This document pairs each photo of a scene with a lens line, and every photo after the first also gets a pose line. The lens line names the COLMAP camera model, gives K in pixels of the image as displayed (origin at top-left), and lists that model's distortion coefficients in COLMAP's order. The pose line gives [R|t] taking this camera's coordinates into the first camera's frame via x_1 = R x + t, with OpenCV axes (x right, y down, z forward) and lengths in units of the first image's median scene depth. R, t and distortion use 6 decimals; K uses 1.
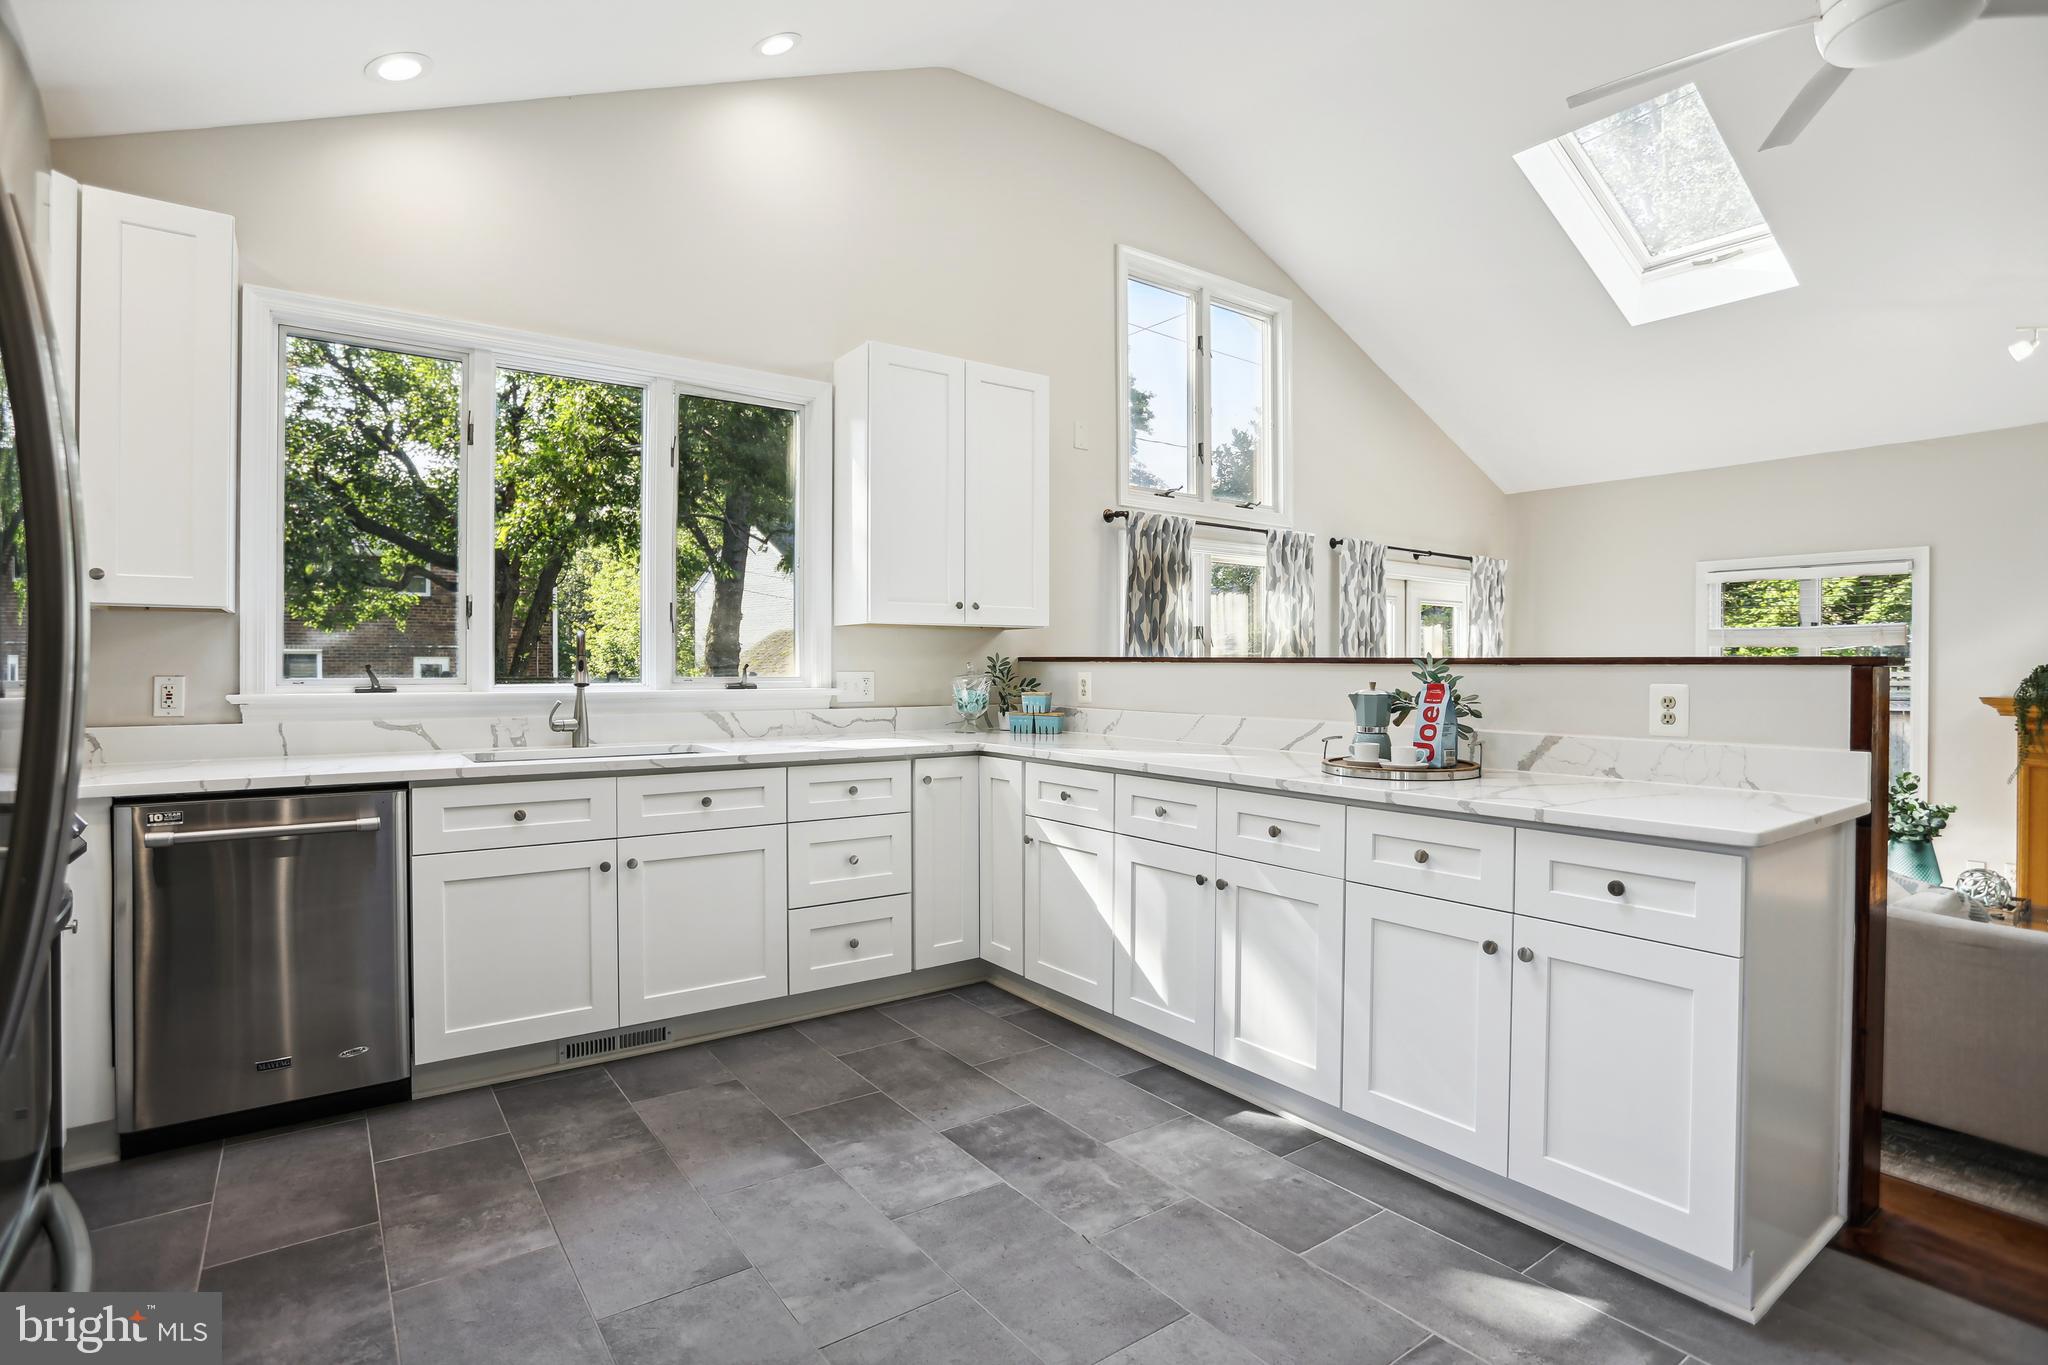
lens RADIAL K [[1026.0, 0, 1030.9], [0, 1026.0, 670.2], [0, 0, 1]] dist [-0.064249, 0.025199]
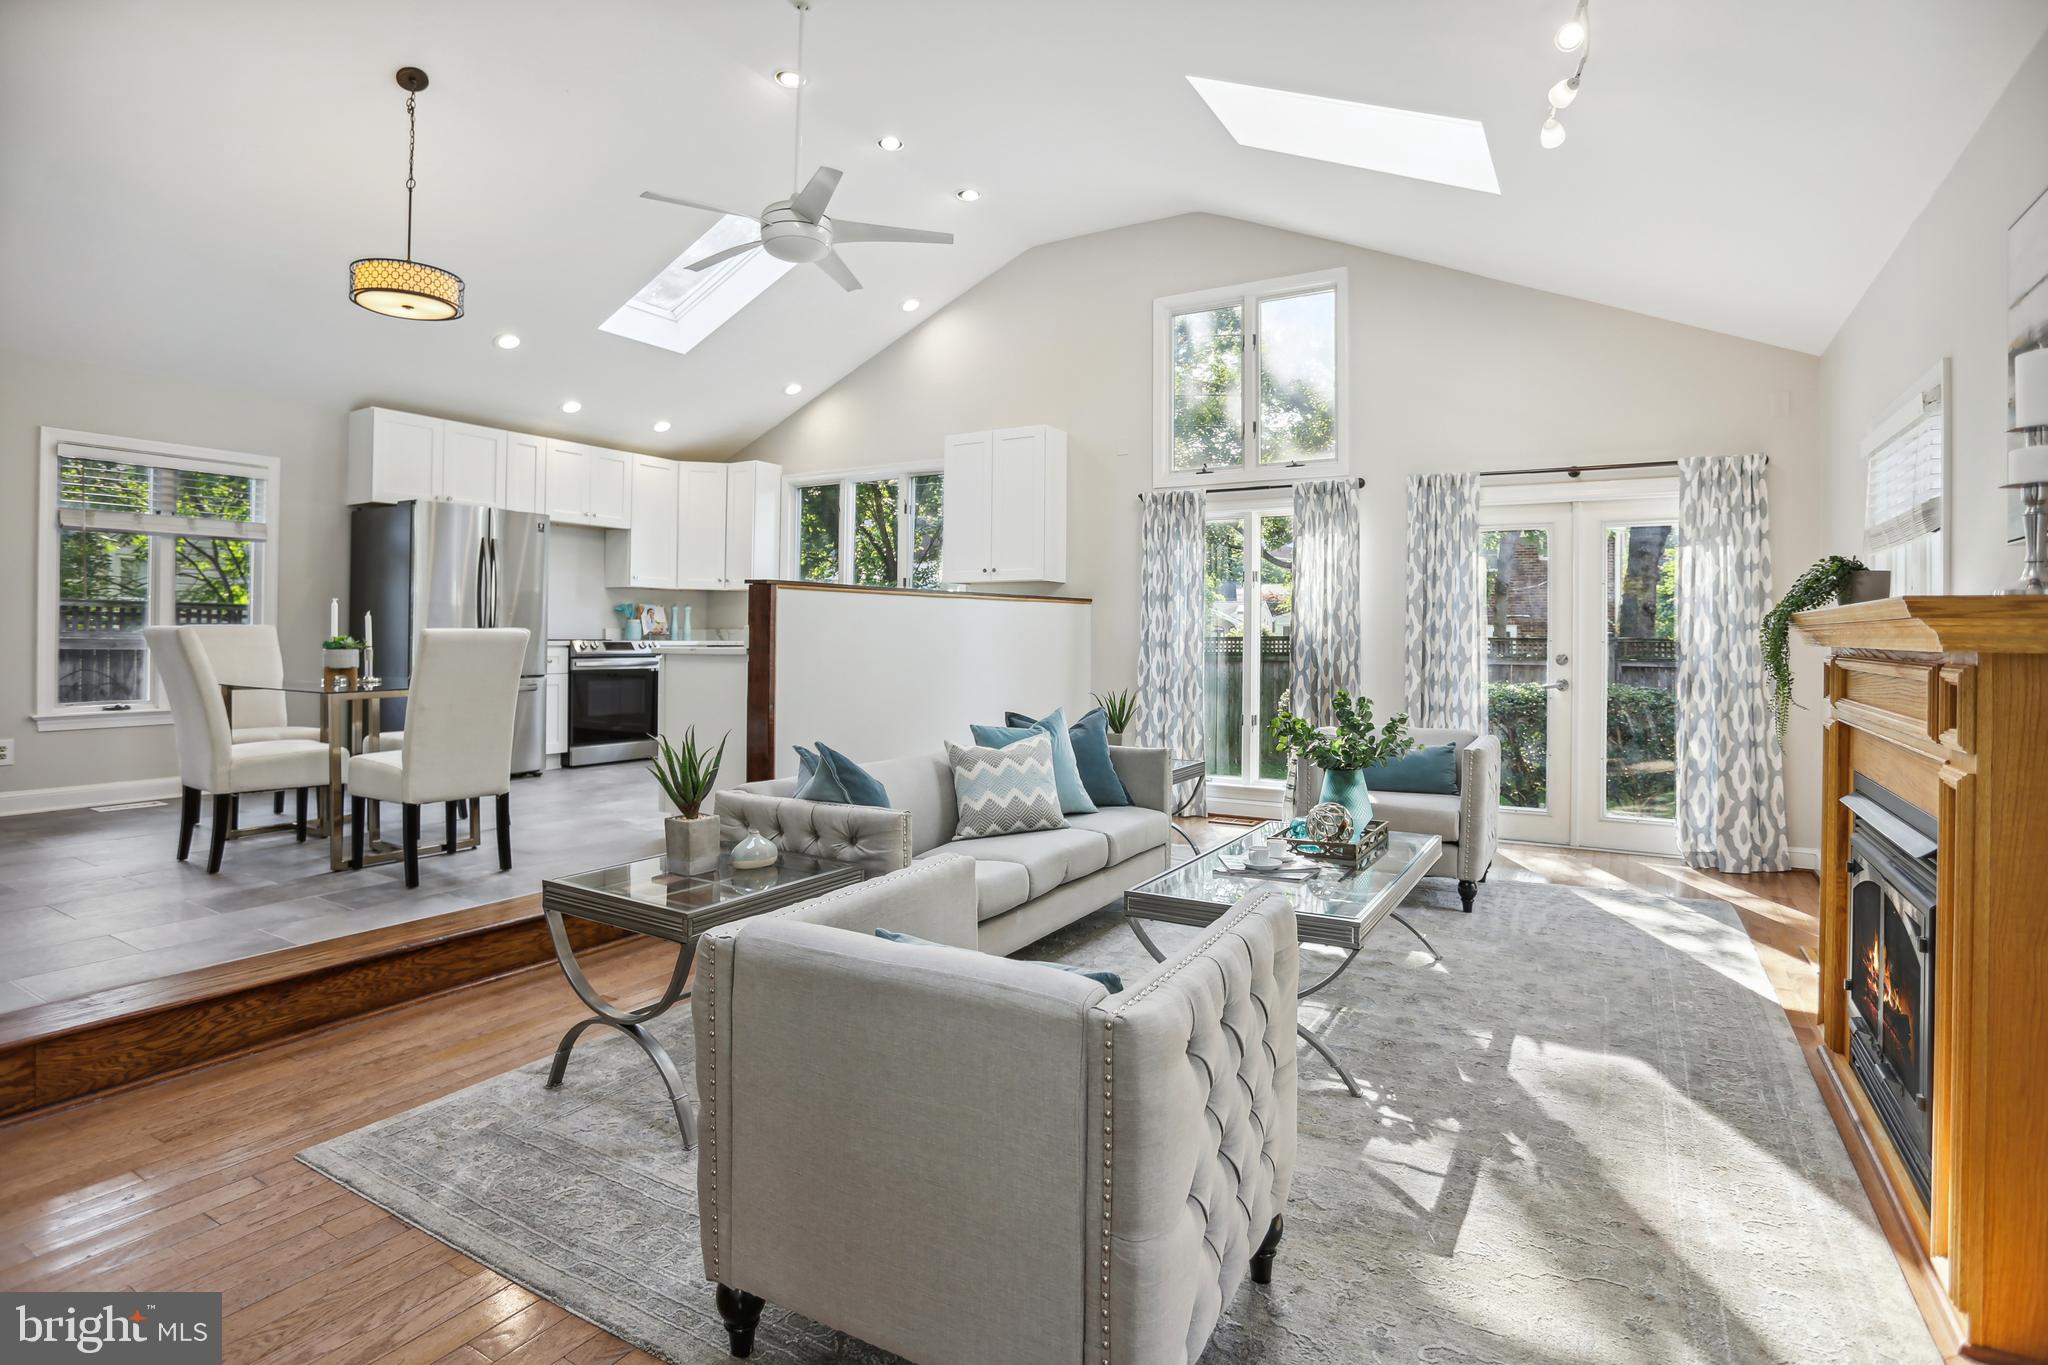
lens RADIAL K [[1026.0, 0, 1017.3], [0, 1026.0, 635.5], [0, 0, 1]] dist [-0.064249, 0.025199]
pose [[0.380954, 0.000188, -0.924594, 1.848848], [-0.008961, 0.999954, -0.003488, 0.063257], [0.924551, 0.009614, 0.380938, 0.427111]]
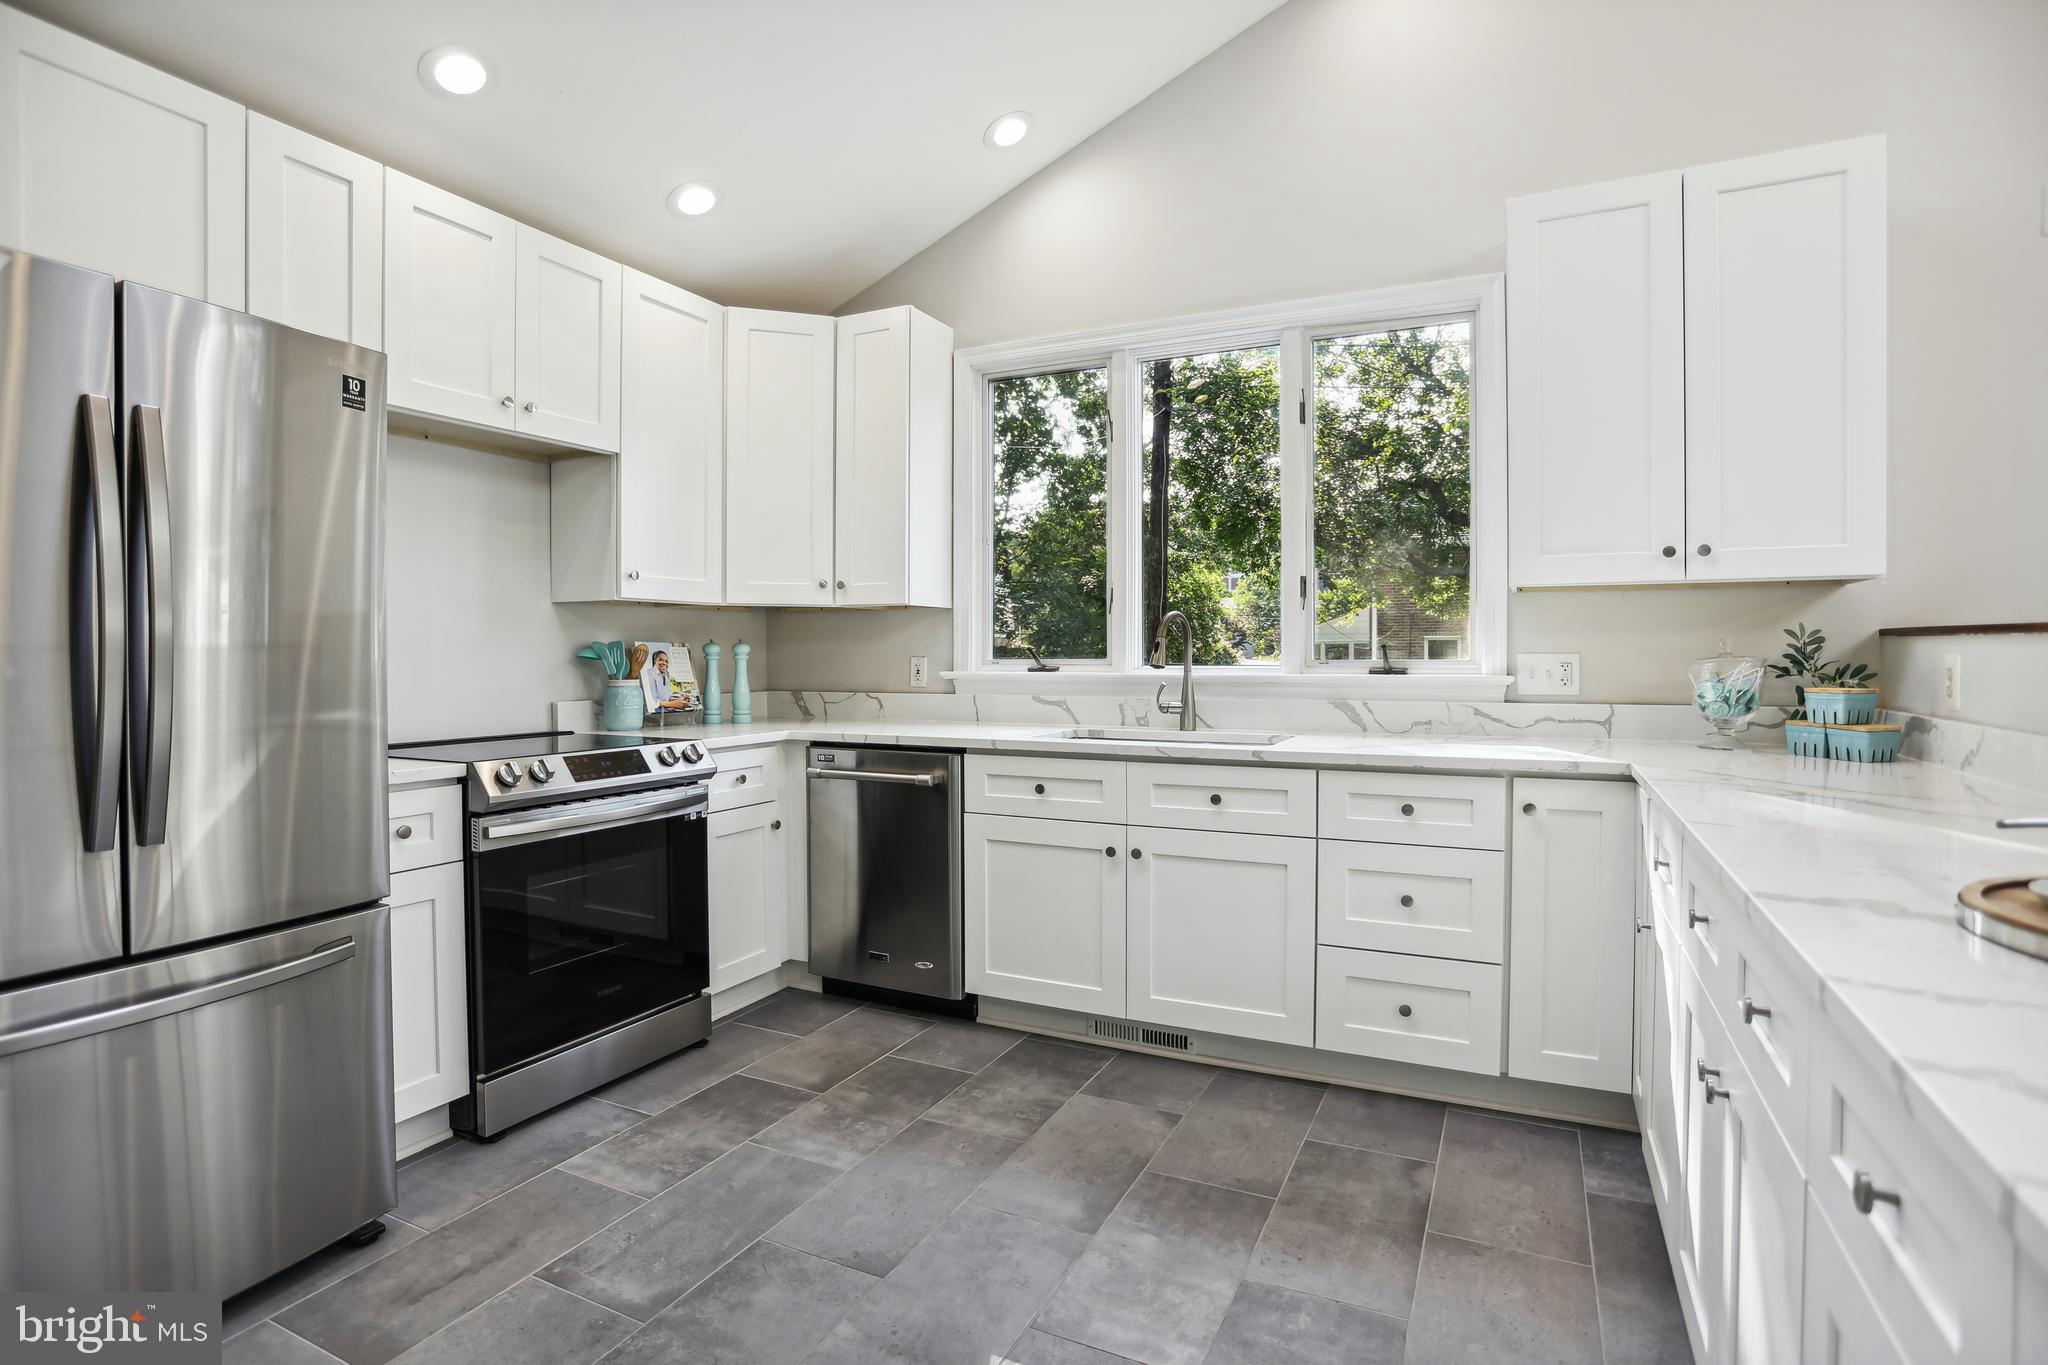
lens RADIAL K [[1026.0, 0, 1009.2], [0, 1026.0, 669.5], [0, 0, 1]] dist [-0.064249, 0.025199]
pose [[0.453532, 0.011708, -0.891163, 0.353488], [0.000640, 0.999909, 0.013462, 0.003365], [0.891240, -0.006676, 0.453483, 0.389106]]
